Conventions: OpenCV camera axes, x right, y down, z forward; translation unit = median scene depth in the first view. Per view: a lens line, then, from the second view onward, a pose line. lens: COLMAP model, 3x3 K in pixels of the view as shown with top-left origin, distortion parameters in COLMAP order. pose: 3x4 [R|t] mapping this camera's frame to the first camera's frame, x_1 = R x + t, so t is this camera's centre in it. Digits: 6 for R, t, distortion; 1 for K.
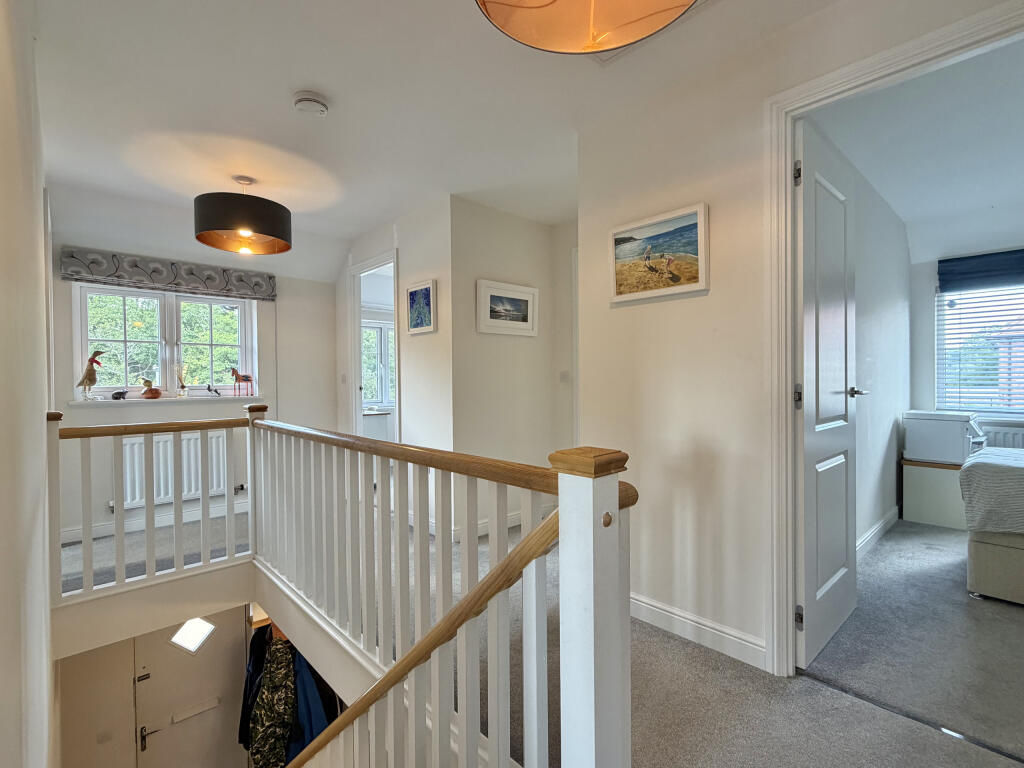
lens RADIAL K [[475.2, 0, 513.4], [0, 475.2, 386.3], [0, 0, 1]] dist [-0.006493, -0.000667]
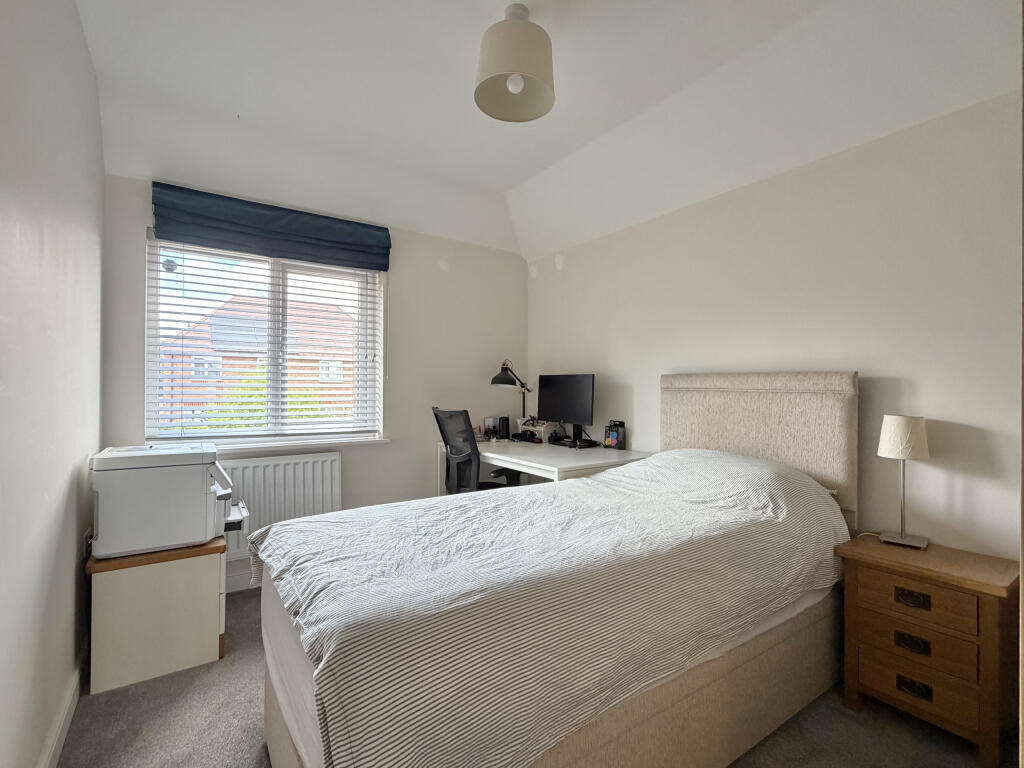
lens RADIAL K [[475.2, 0, 515.1], [0, 475.2, 387.6], [0, 0, 1]] dist [-0.006493, -0.000667]
pose [[0.118708, 0.018865, 0.992750, 0.389387], [0.001291, 0.999816, -0.019154, -0.001263], [-0.992928, 0.003555, 0.118662, 0.502995]]
